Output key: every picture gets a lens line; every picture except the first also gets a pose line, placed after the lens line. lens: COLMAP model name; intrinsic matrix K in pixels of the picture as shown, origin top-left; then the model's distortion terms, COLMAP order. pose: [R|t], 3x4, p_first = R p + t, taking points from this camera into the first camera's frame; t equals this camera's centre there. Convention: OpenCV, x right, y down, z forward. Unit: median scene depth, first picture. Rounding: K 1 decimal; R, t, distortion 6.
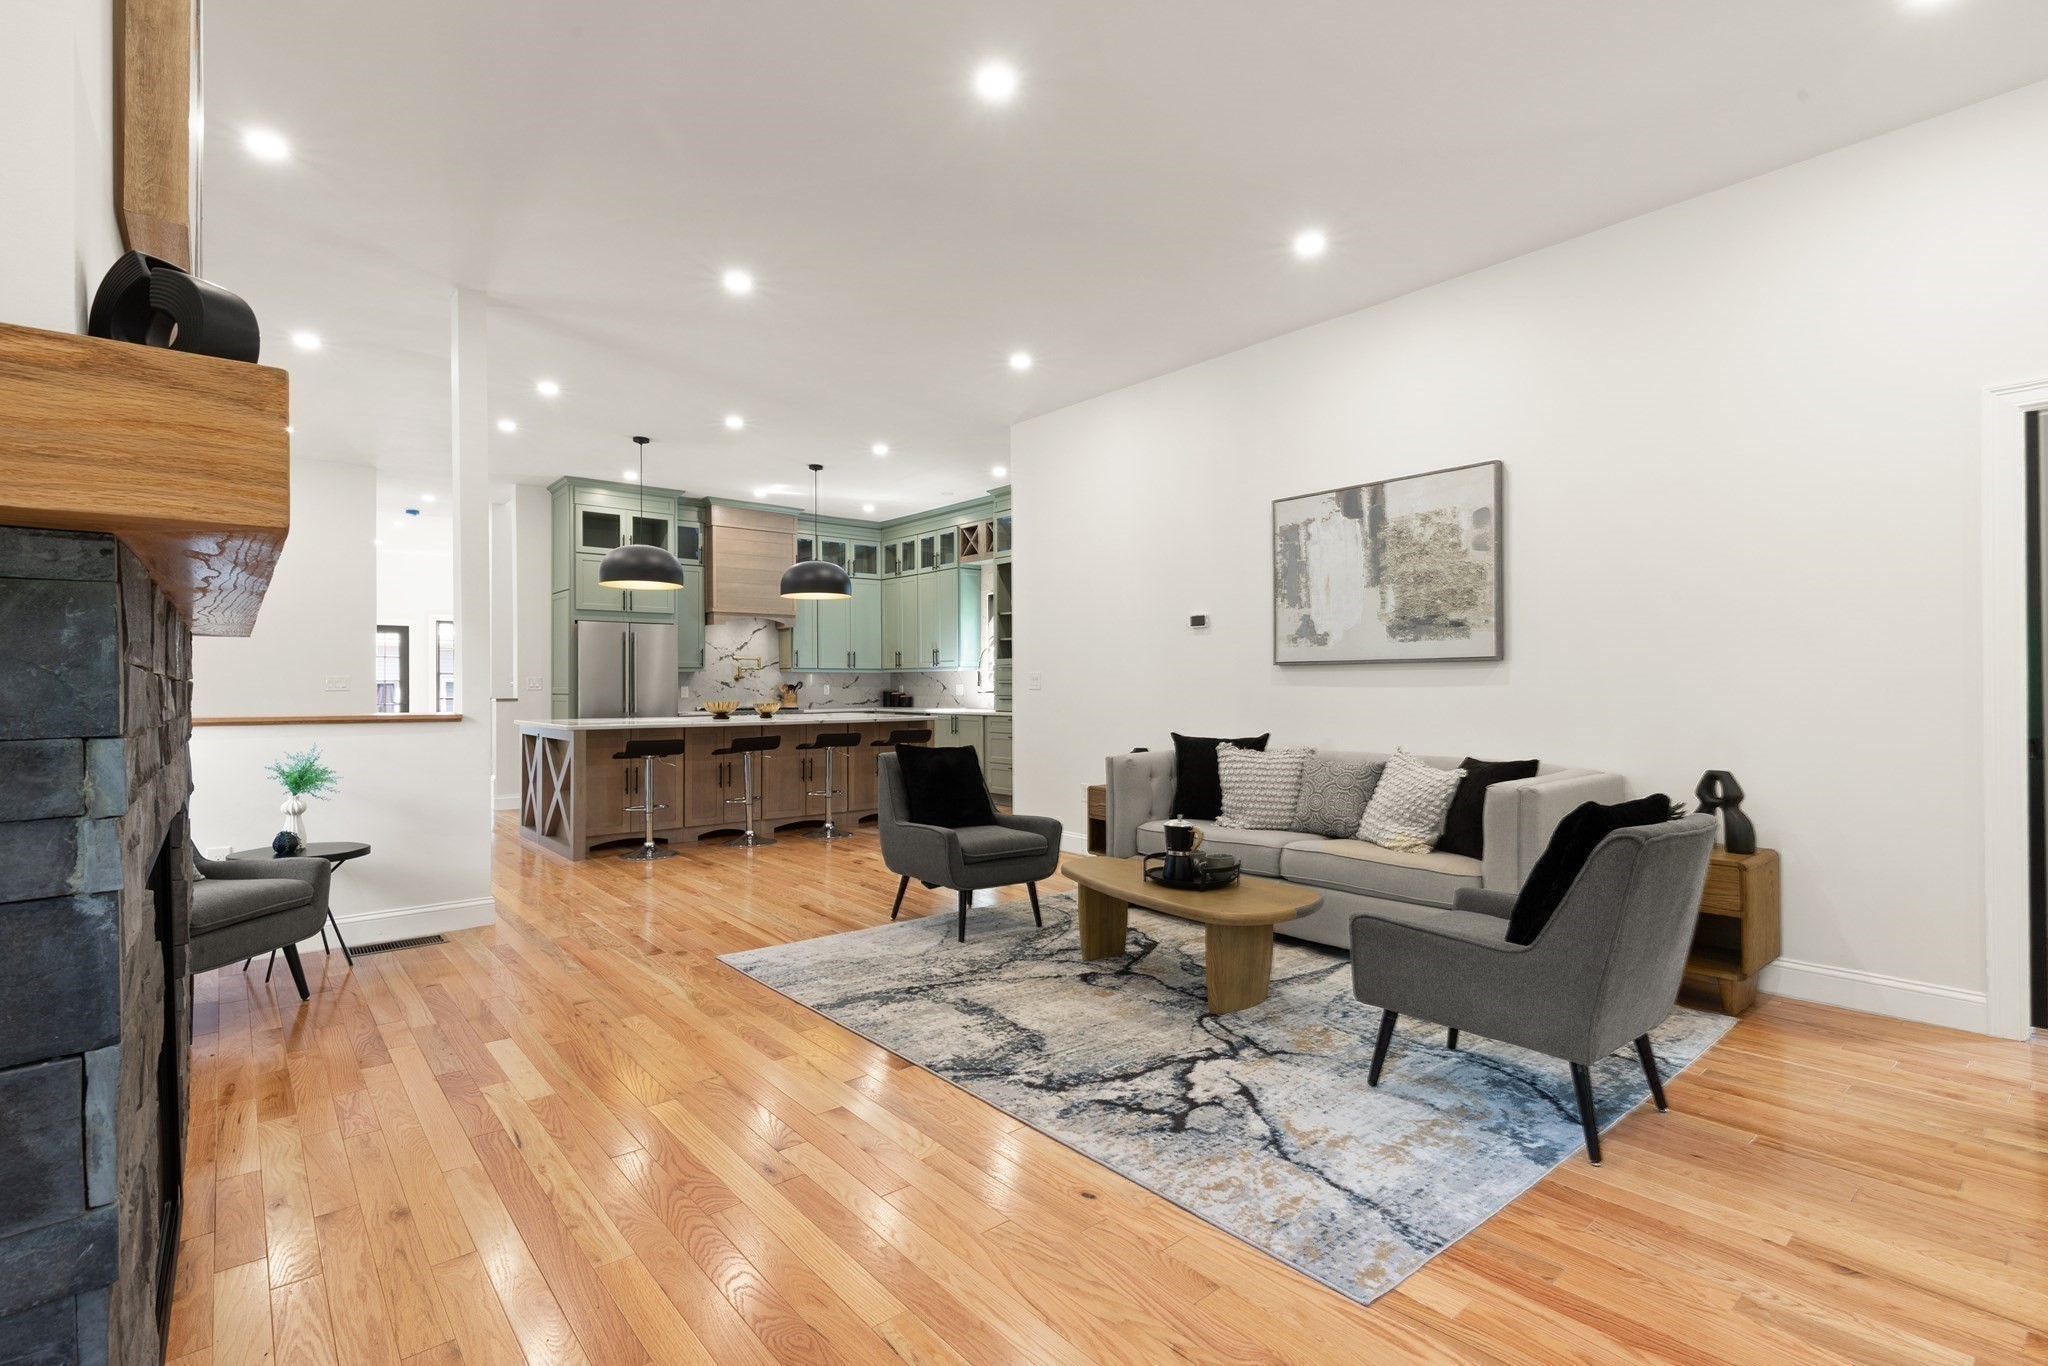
lens RADIAL K [[944.2, 0, 1034.6], [0, 944.2, 675.6], [0, 0, 1]] dist [0.004381, 0.001105]
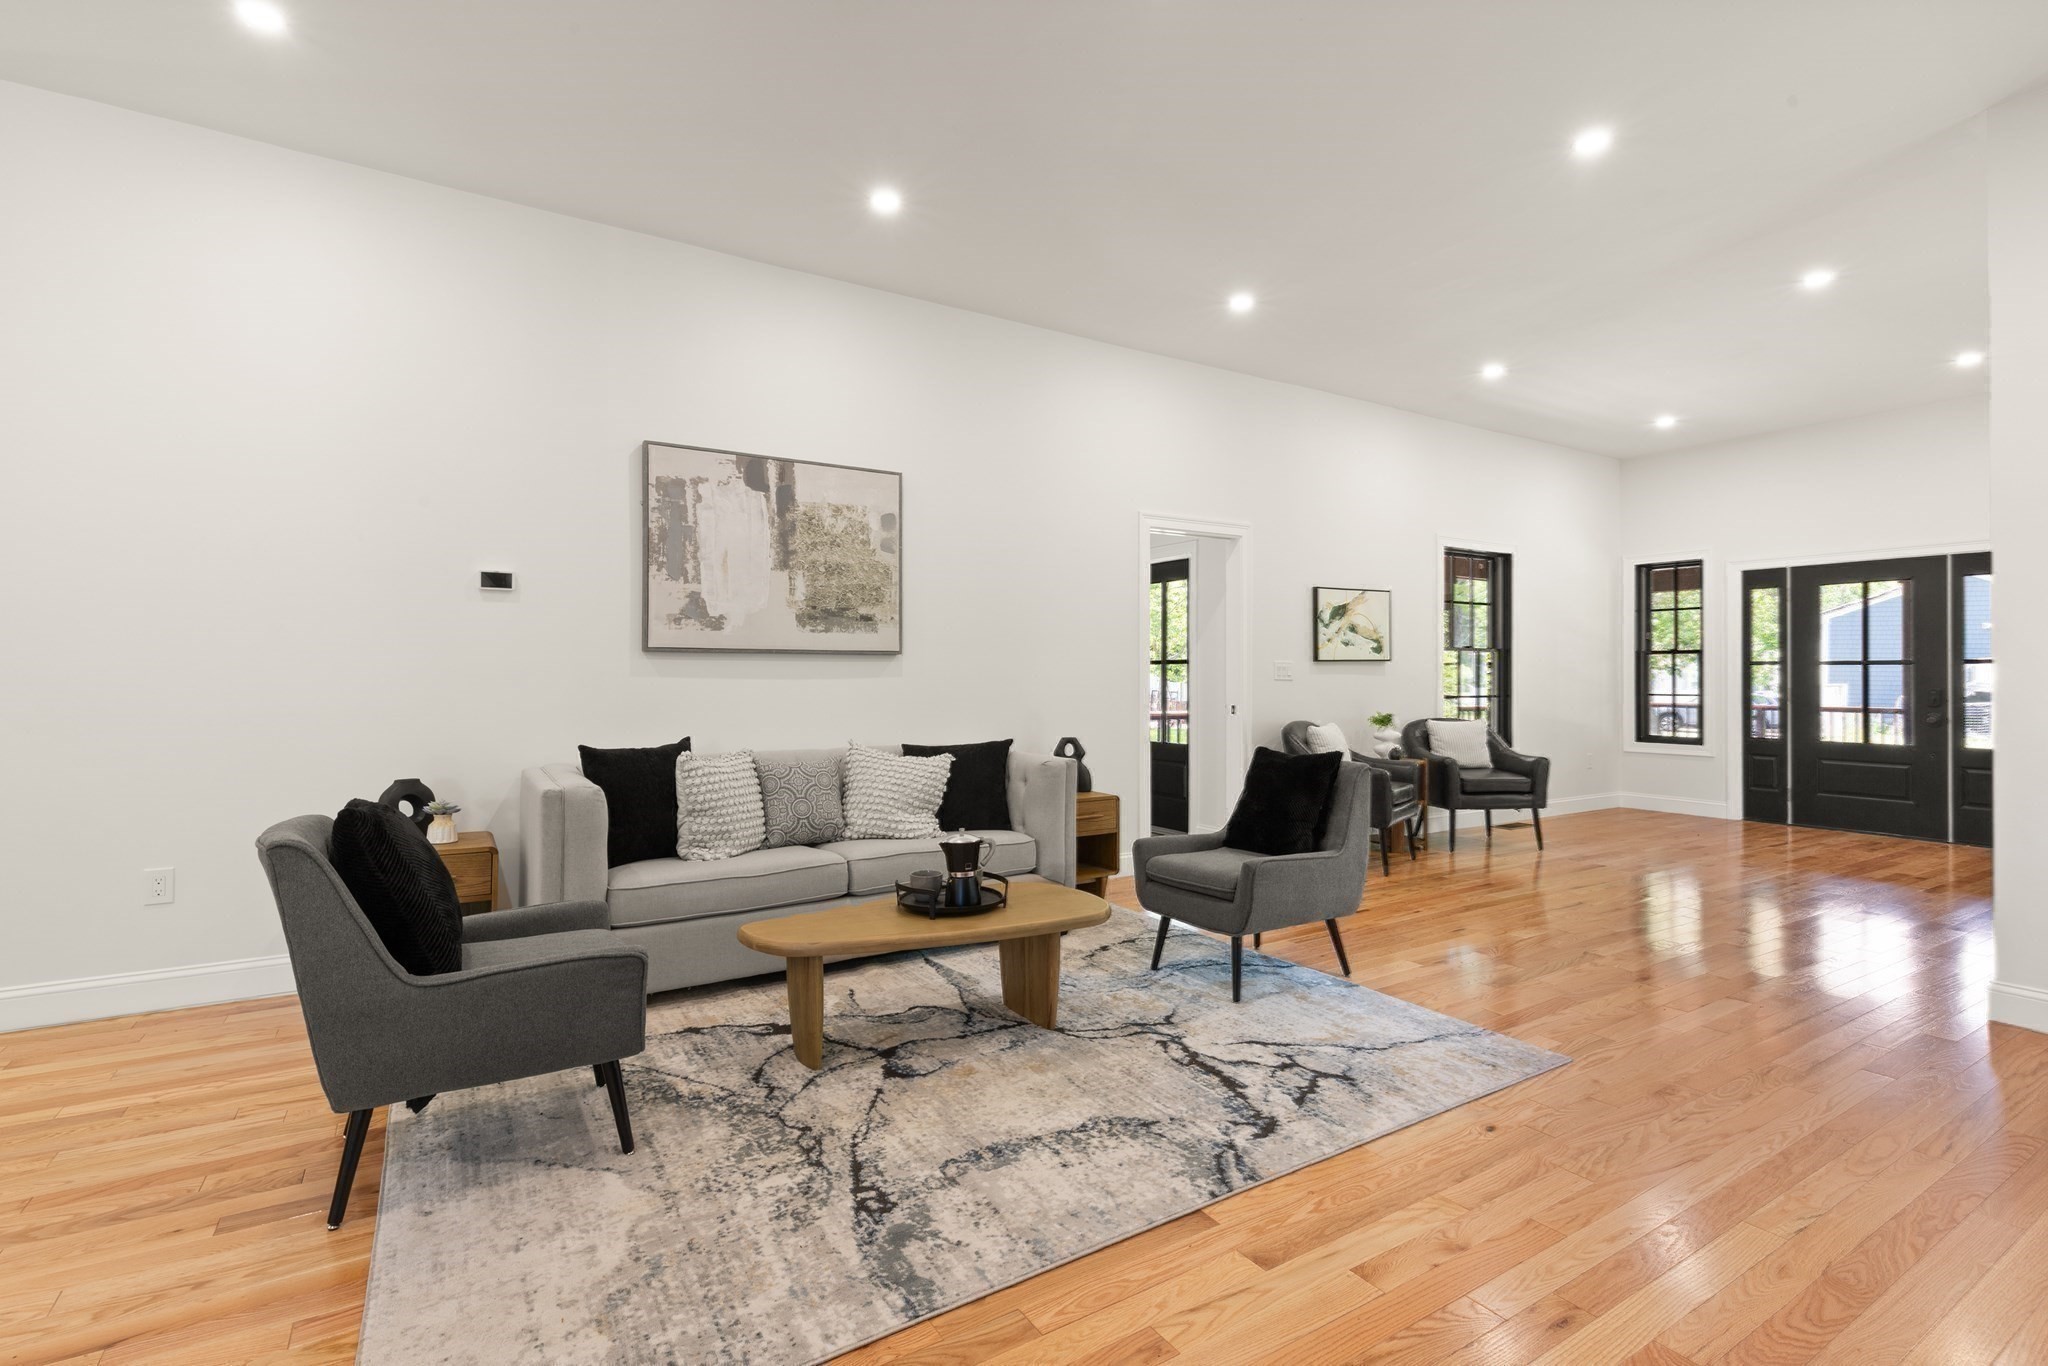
lens RADIAL K [[944.2, 0, 1022.5], [0, 944.2, 674.2], [0, 0, 1]] dist [0.004381, 0.001105]
pose [[0.150912, 0.006405, 0.988526, -0.608995], [-0.013672, 0.999897, -0.004392, 0.009726], [-0.988453, -0.012852, 0.150984, 0.735559]]
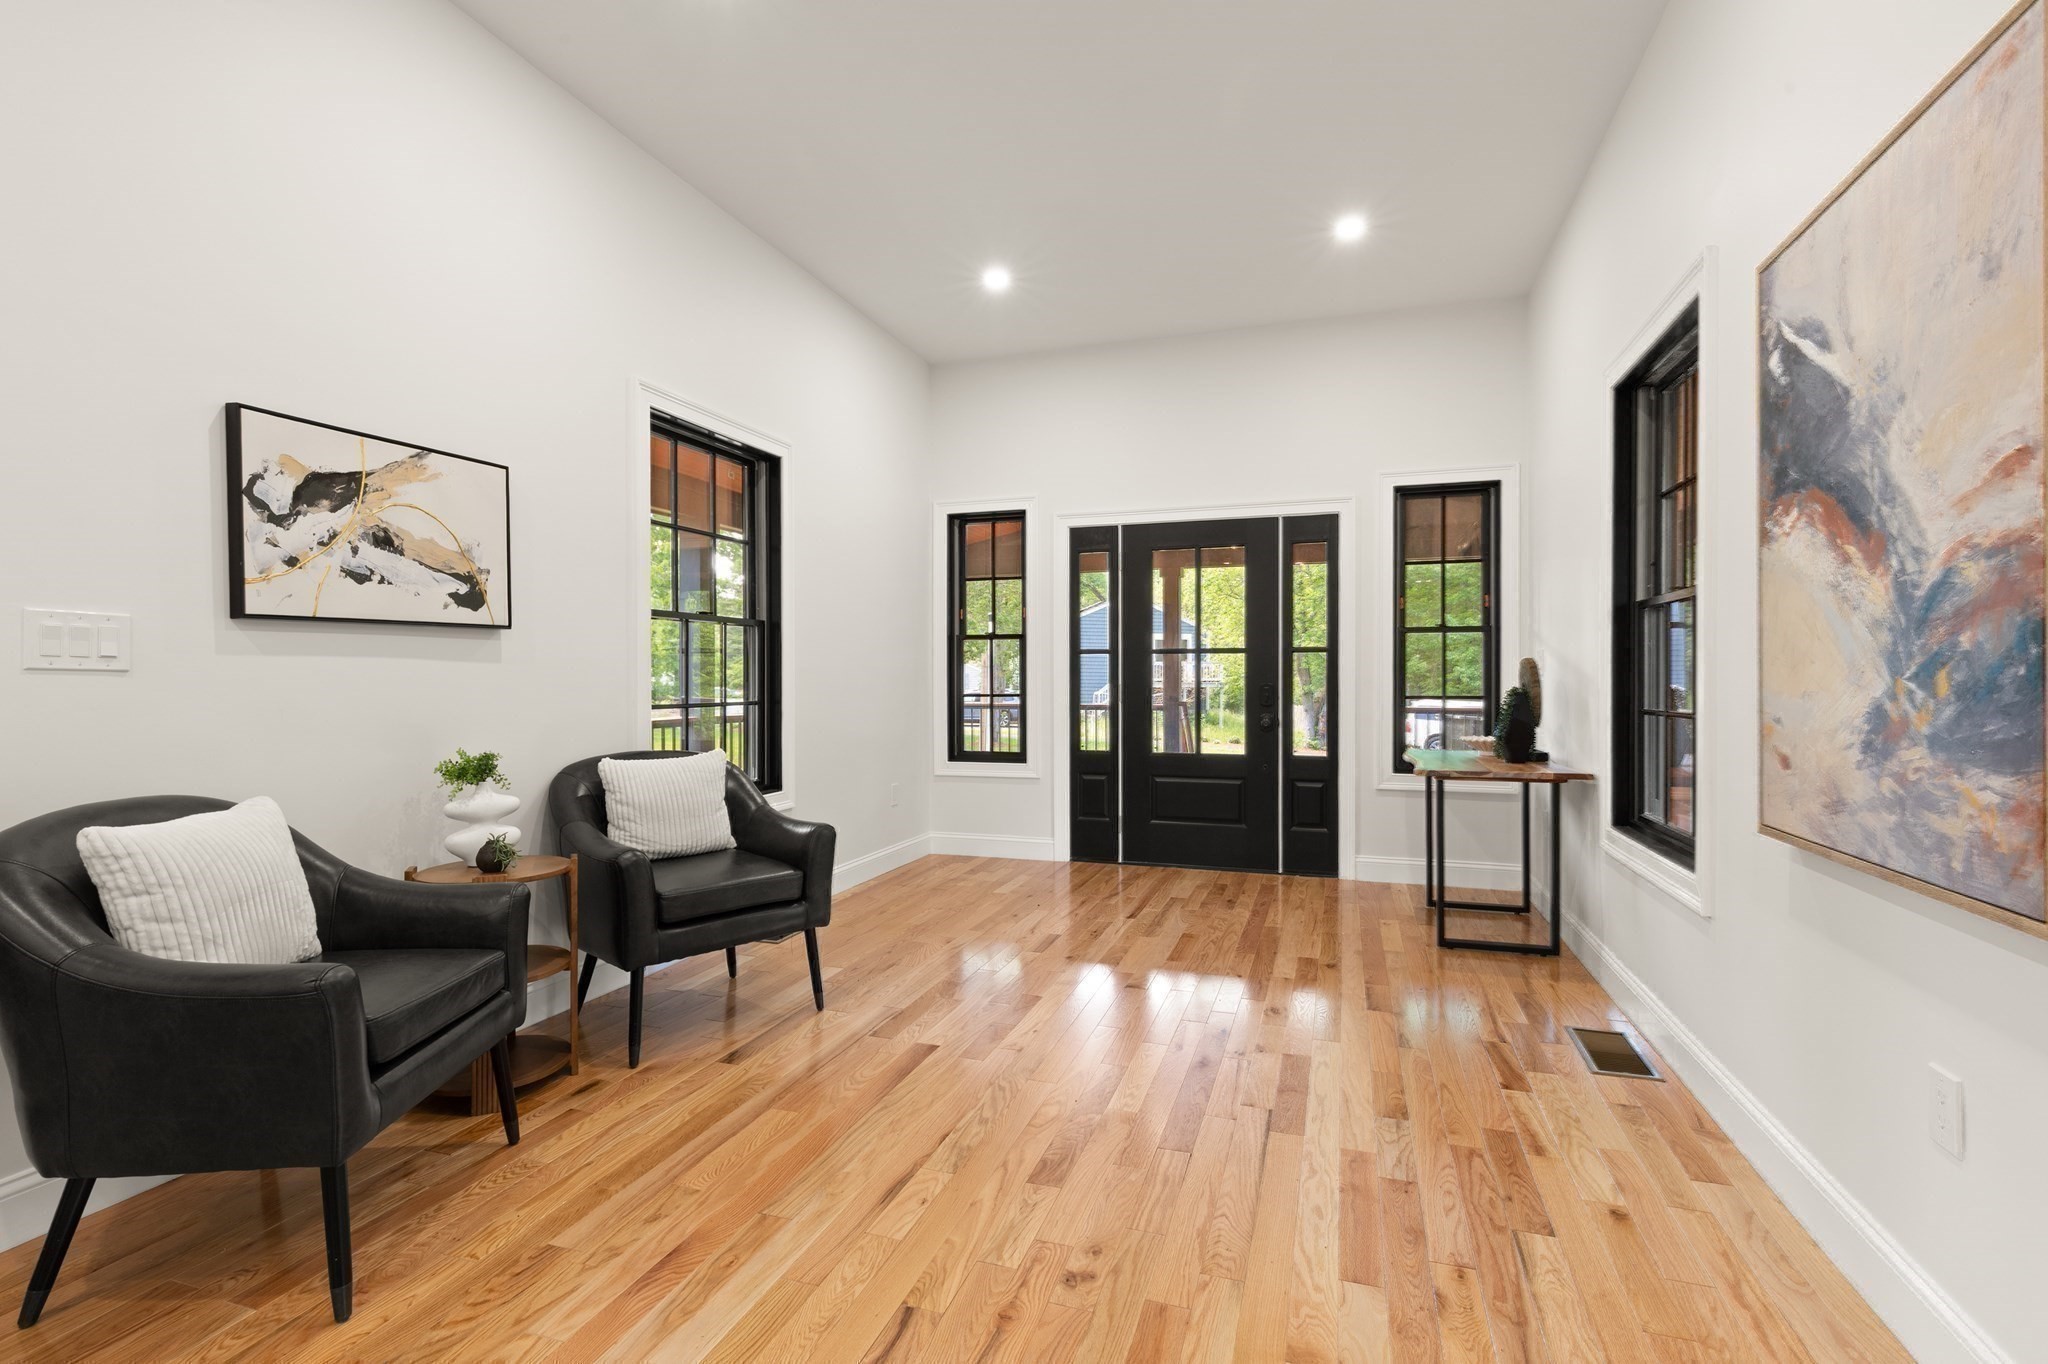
lens RADIAL K [[944.2, 0, 1017.3], [0, 944.2, 679.5], [0, 0, 1]] dist [0.004381, 0.001105]
pose [[-0.508853, 0.002233, 0.860851, 0.299188], [-0.007003, 0.999953, -0.006733, 0.010958], [-0.860825, -0.009455, -0.508813, 0.385794]]
